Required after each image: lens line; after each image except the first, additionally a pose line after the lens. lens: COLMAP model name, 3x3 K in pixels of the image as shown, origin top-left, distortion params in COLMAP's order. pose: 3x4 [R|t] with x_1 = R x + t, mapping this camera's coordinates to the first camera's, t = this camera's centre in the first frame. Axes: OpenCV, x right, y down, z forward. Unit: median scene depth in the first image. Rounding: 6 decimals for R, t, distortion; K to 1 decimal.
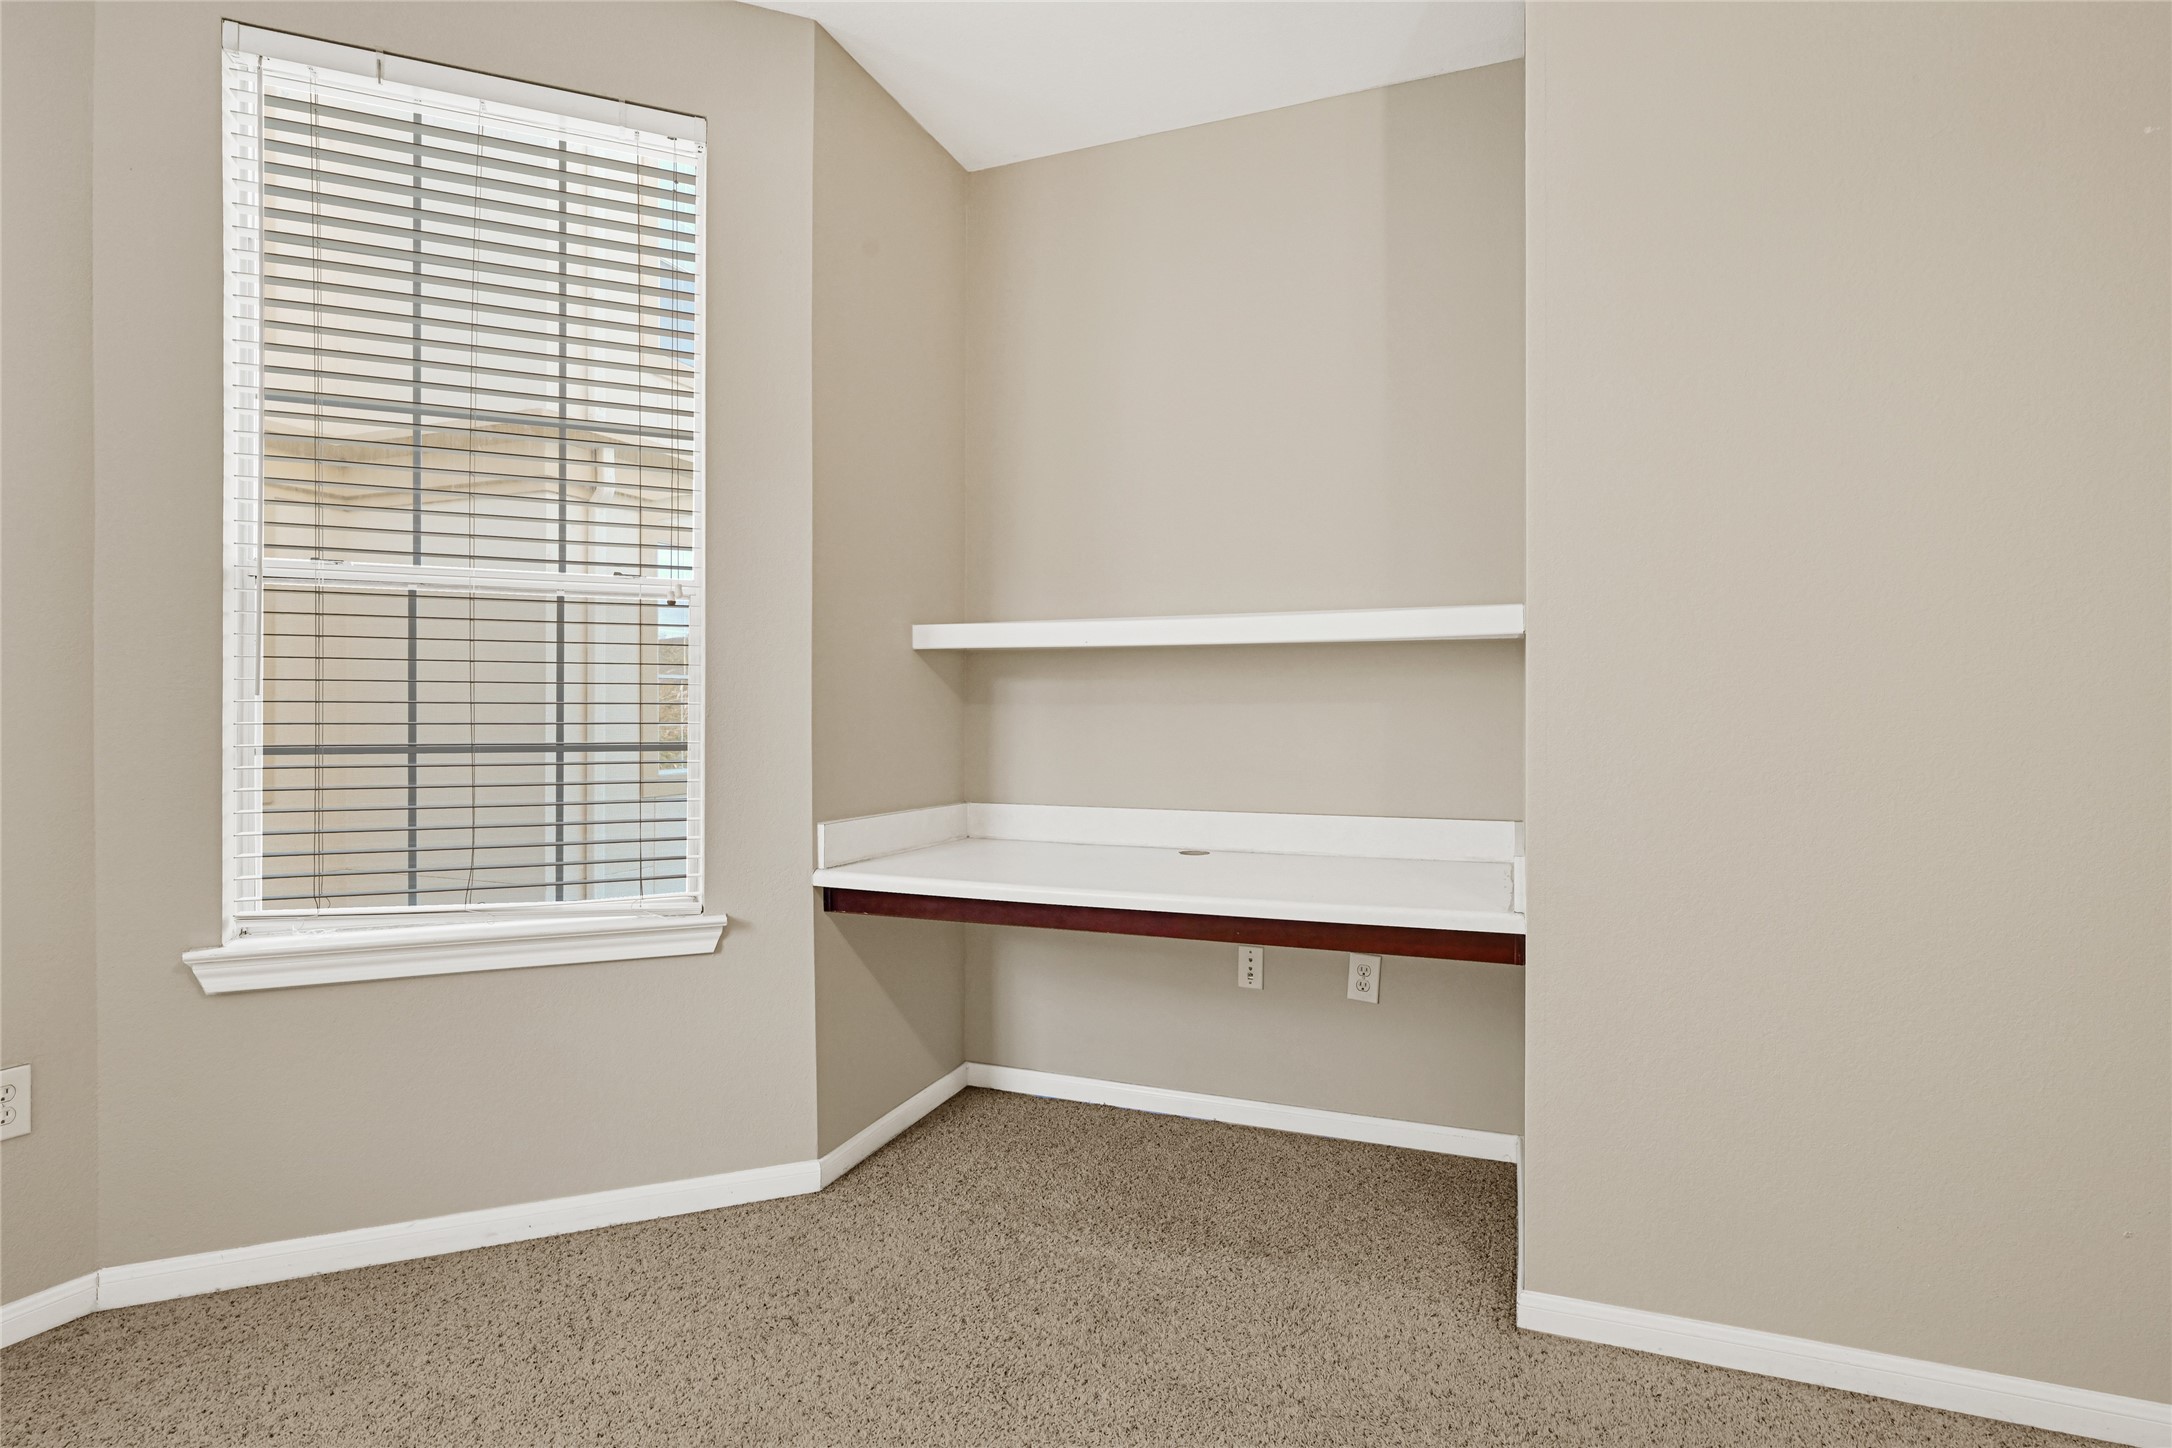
lens RADIAL K [[1080.0, 0, 1086.0], [0, 1080.0, 724.0], [0, 0, 1]] dist [0.000254, -0.000089]
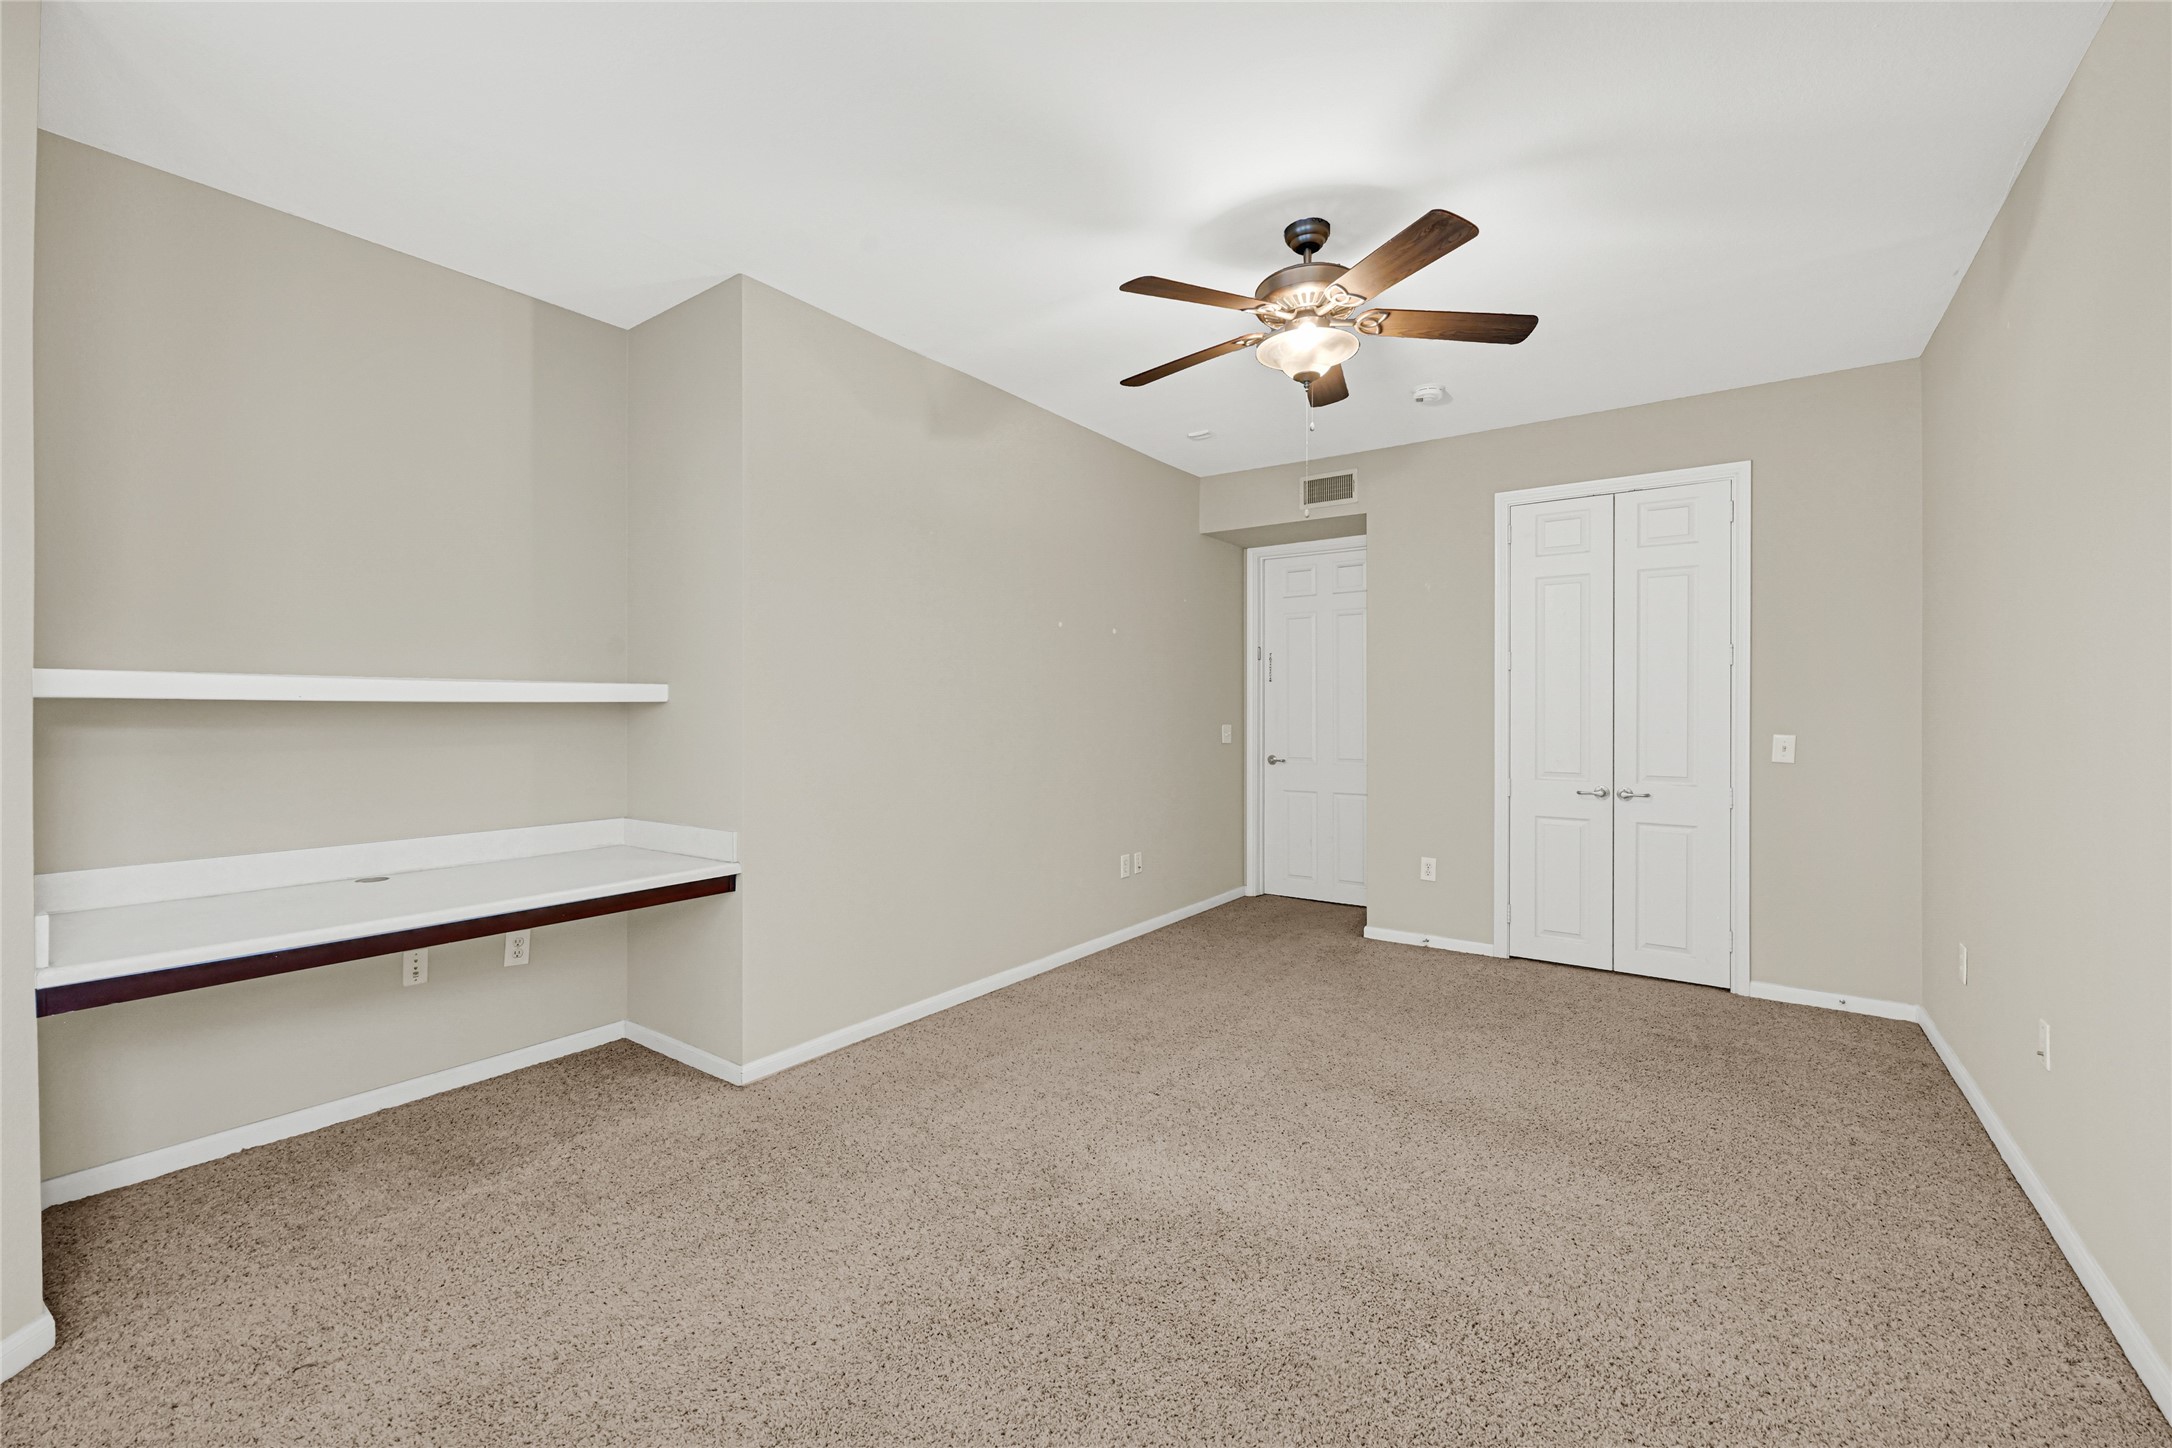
lens RADIAL K [[892.3, 0, 1089.6], [0, 892.3, 716.2], [0, 0, 1]] dist [0.001194, 0.000101]
pose [[0.234825, -0.002178, 0.972035, -0.680401], [0.007819, 0.999969, 0.000352, -0.051024], [-0.972006, 0.007518, 0.234835, 0.041587]]
